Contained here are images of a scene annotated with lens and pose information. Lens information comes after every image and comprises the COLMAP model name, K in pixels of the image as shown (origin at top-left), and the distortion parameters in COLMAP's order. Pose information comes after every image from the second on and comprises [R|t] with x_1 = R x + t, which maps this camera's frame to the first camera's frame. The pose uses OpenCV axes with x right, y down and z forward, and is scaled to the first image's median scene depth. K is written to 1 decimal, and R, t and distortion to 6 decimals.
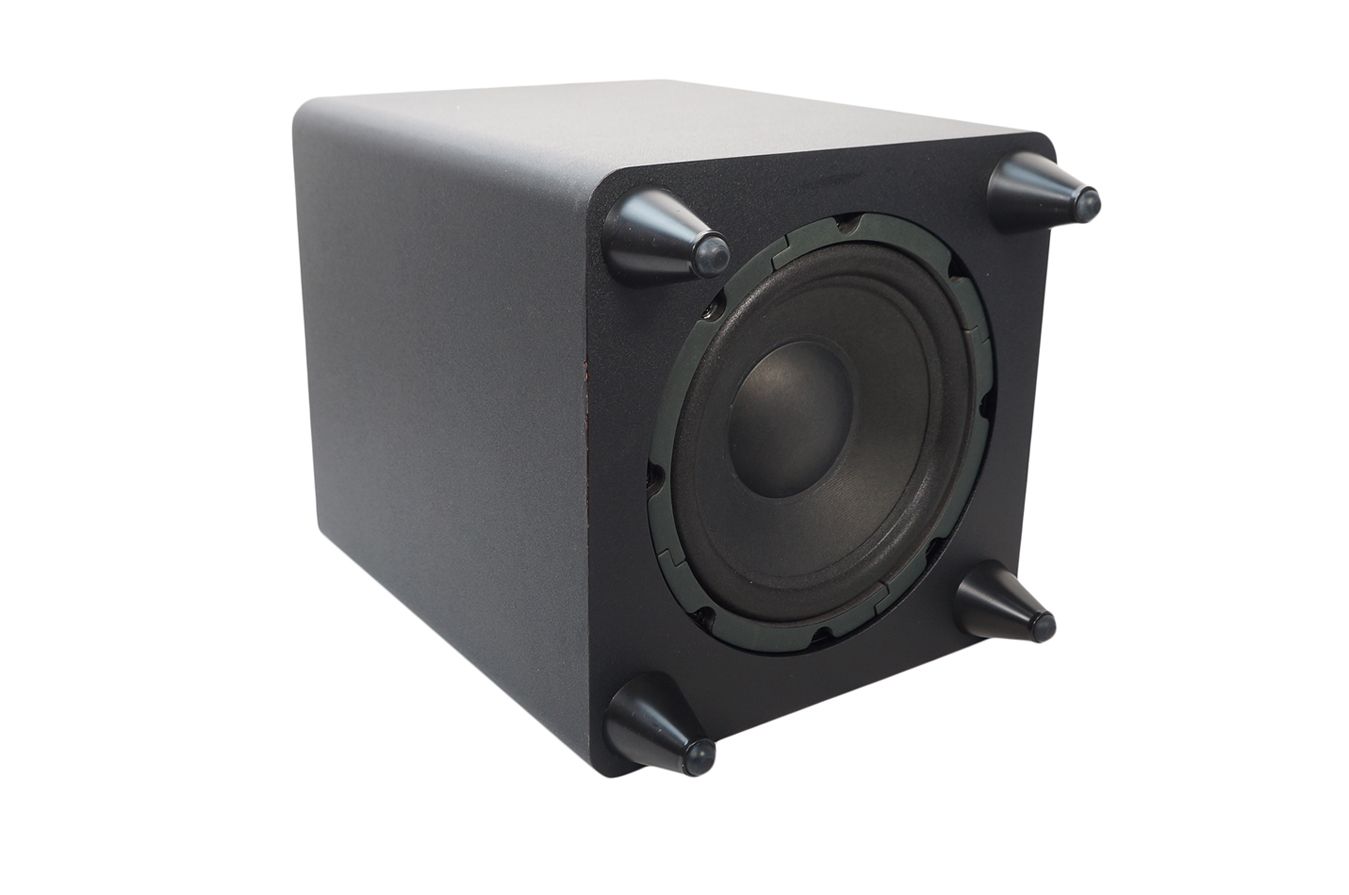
lens RADIAL K [[1334.6, 0, 677.5], [0, 1334.6, 450.5], [0, 0, 1]] dist [0.011285, 0.000000]
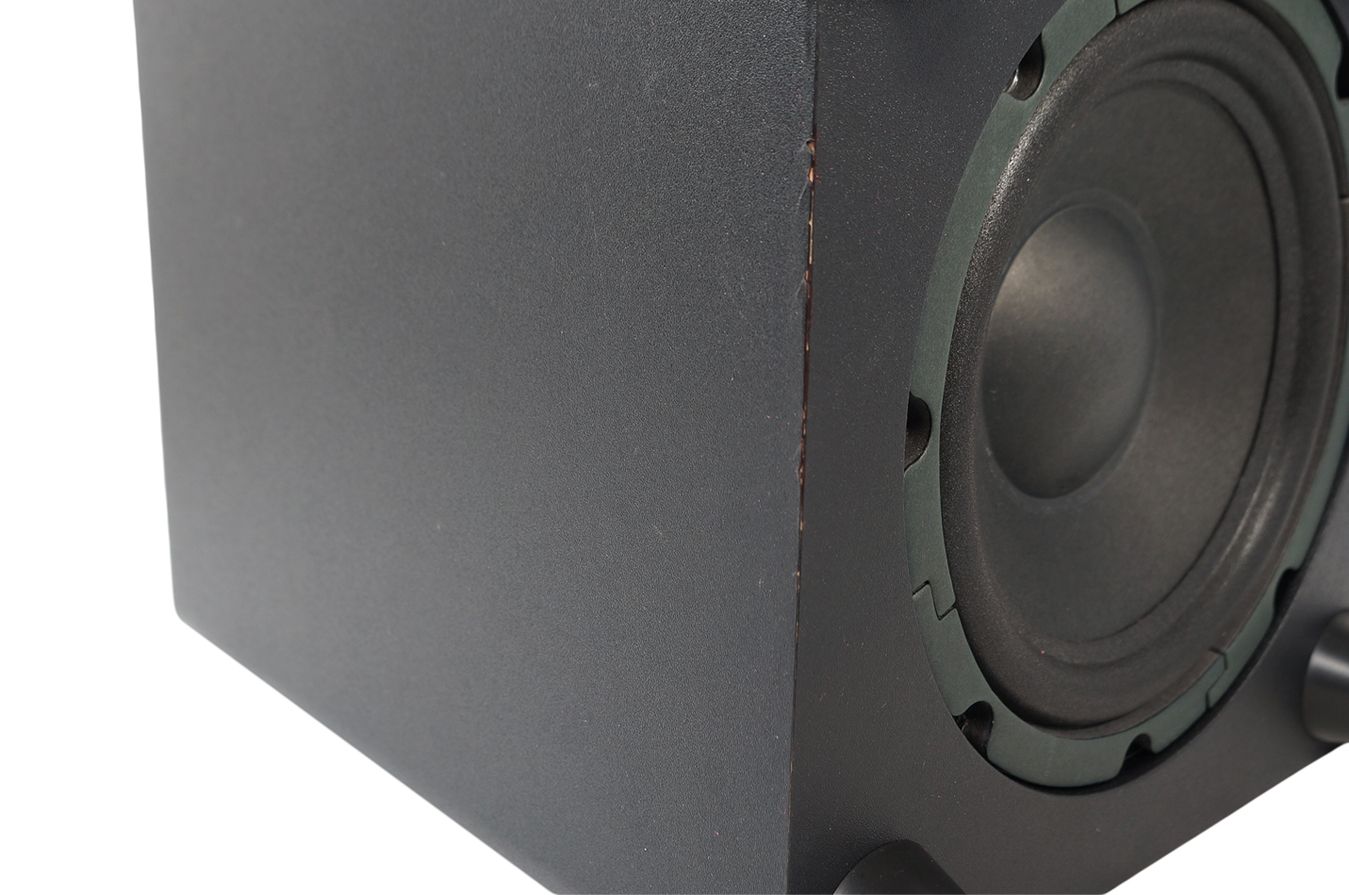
lens RADIAL K [[1334.6, 0, 670.4], [0, 1334.6, 443.0], [0, 0, 1]] dist [0.011285, 0.000000]
pose [[0.994960, -0.024689, 0.097188, -0.129046], [0.033897, 0.994970, -0.094262, 0.058726], [-0.094372, 0.097081, 0.990792, 0.467213]]
